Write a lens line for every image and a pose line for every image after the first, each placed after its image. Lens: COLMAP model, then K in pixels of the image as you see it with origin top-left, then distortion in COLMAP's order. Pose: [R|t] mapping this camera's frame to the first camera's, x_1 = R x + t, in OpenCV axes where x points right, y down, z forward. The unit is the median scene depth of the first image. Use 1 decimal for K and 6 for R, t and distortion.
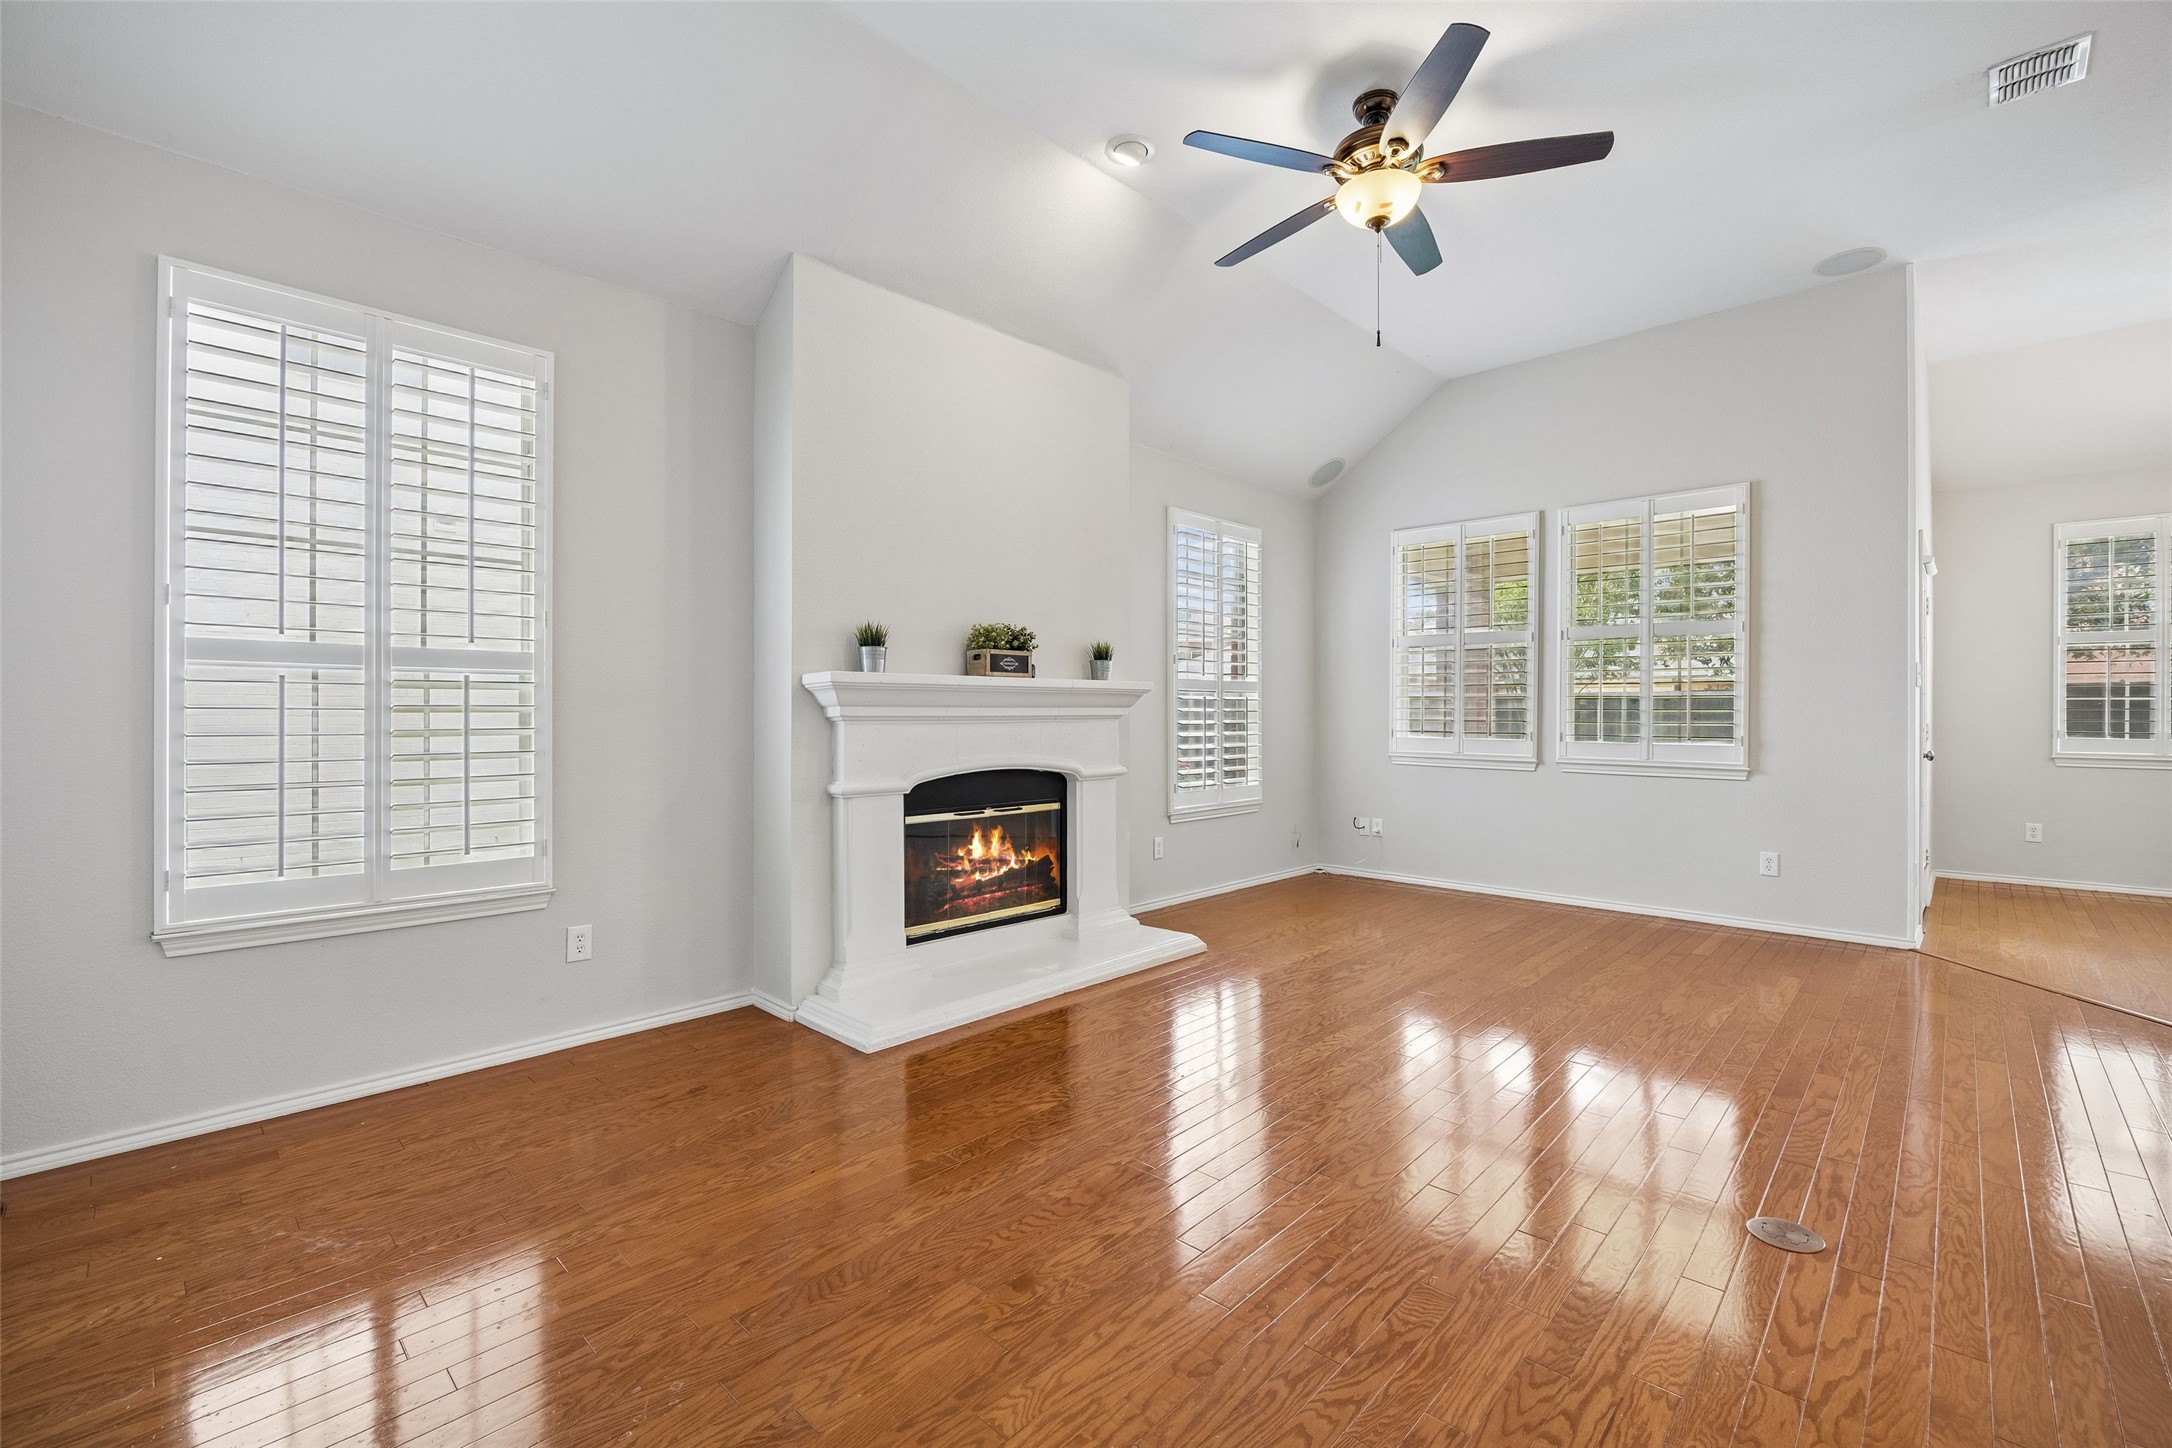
lens RADIAL K [[925.8, 0, 1096.3], [0, 925.8, 708.5], [0, 0, 1]] dist [-0.000423, -0.000051]
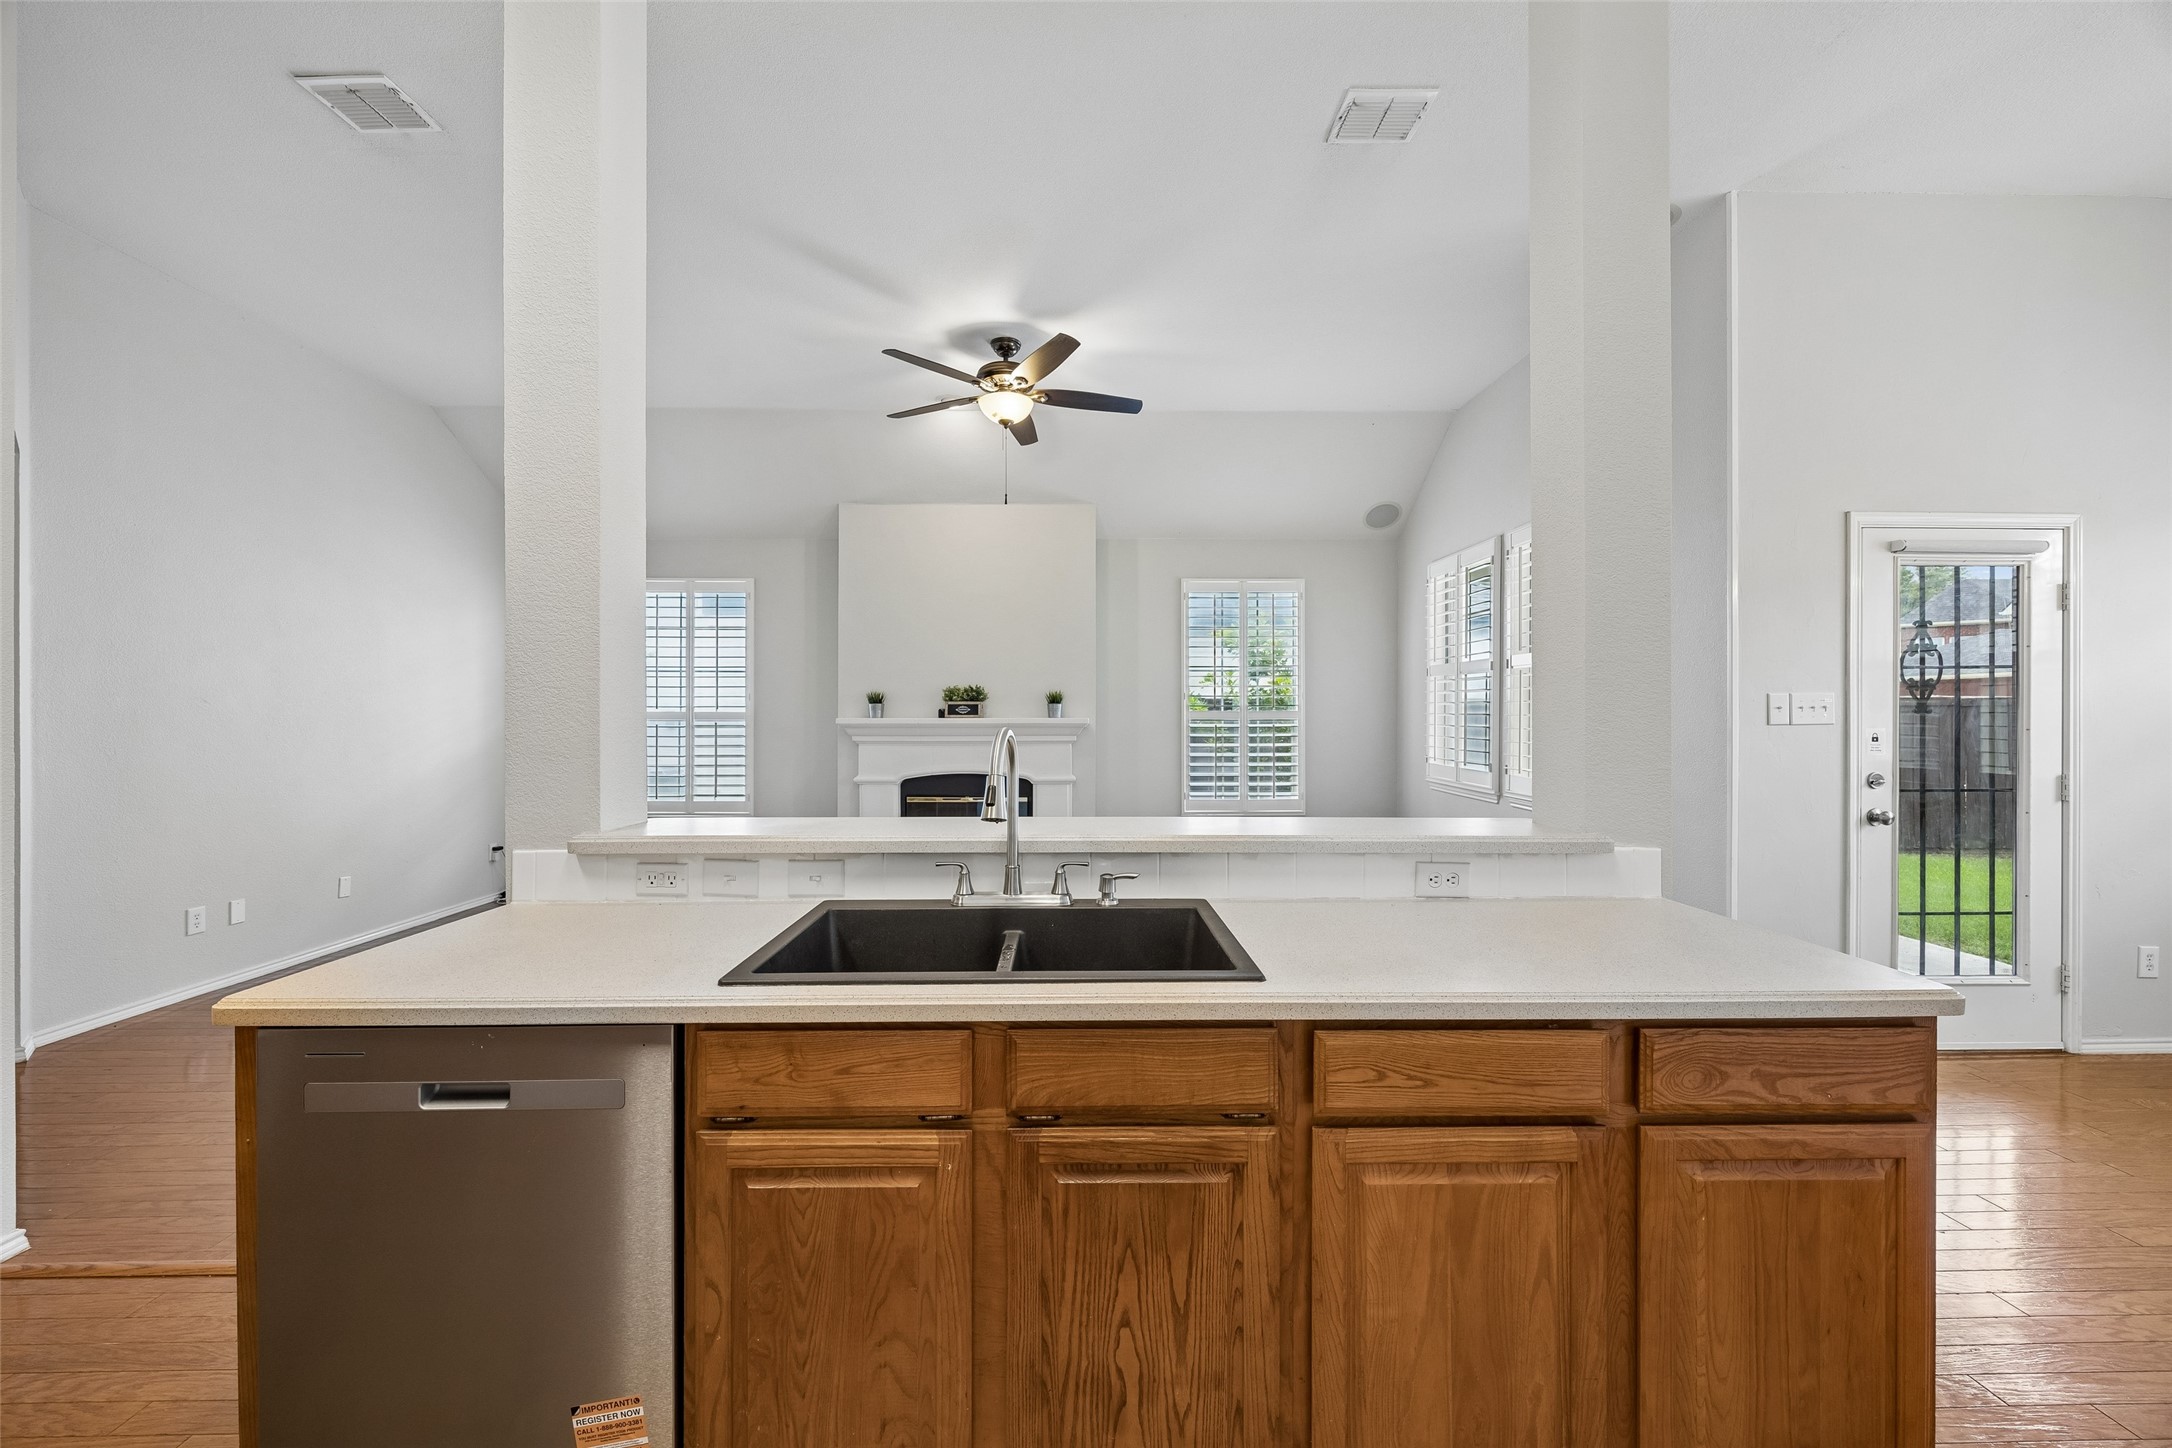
lens RADIAL K [[842.4, 0, 1086.9], [0, 842.4, 717.8], [0, 0, 1]] dist [-0.001375, -0.000465]
pose [[0.715801, -0.003118, -0.698297, 1.100816], [0.002412, 0.999995, -0.001993, -0.029738], [0.698300, -0.000257, 0.715805, 0.080935]]
